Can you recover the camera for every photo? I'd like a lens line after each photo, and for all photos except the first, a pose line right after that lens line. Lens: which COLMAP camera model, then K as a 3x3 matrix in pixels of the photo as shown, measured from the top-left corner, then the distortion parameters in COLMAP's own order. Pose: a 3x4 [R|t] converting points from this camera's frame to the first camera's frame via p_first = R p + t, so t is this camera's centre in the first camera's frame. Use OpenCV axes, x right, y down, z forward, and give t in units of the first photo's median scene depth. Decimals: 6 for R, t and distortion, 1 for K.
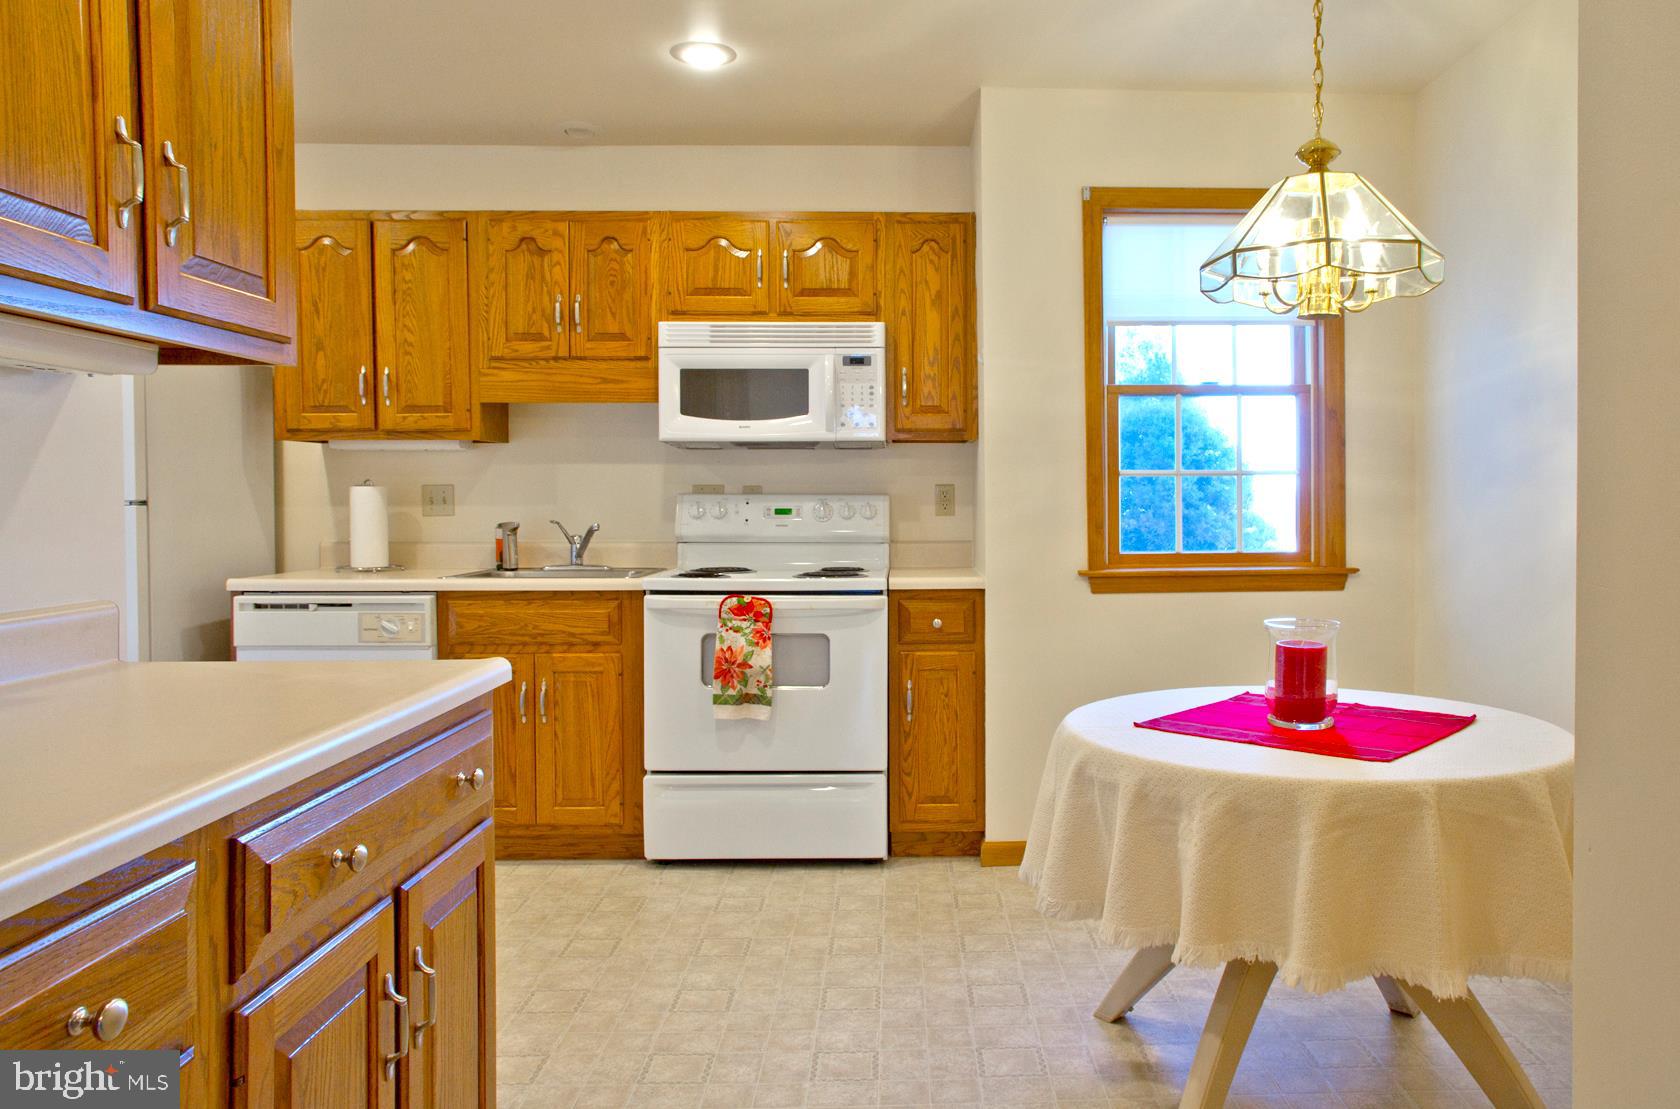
lens RADIAL K [[1167.4, 0, 842.6], [0, 1167.4, 523.7], [0, 0, 1]] dist [0.000123, 0.000740]
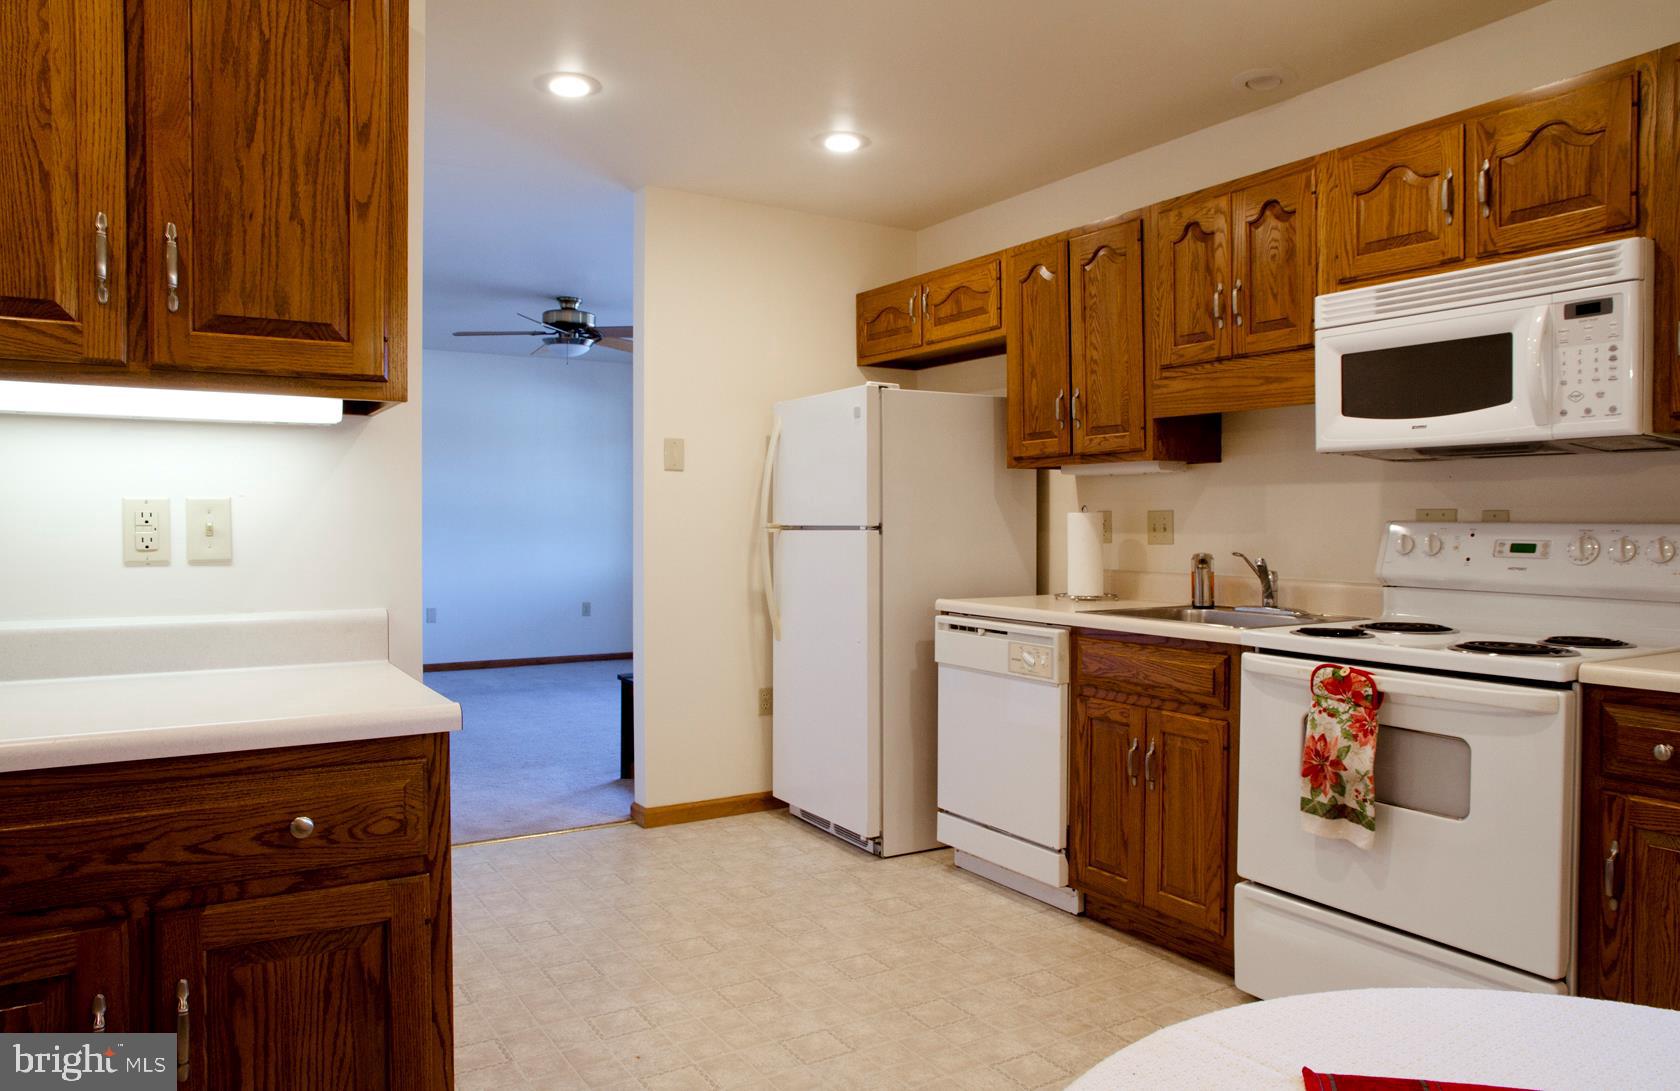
lens RADIAL K [[1108.2, 0, 840.0], [0, 1108.2, 545.5], [0, 0, 1]] dist [-0.067414, 0.059569]
pose [[0.571061, 0.020637, -0.820648, 0.260453], [-0.021417, 0.999718, 0.010236, -0.010684], [0.820628, 0.011730, 0.571343, 0.341497]]
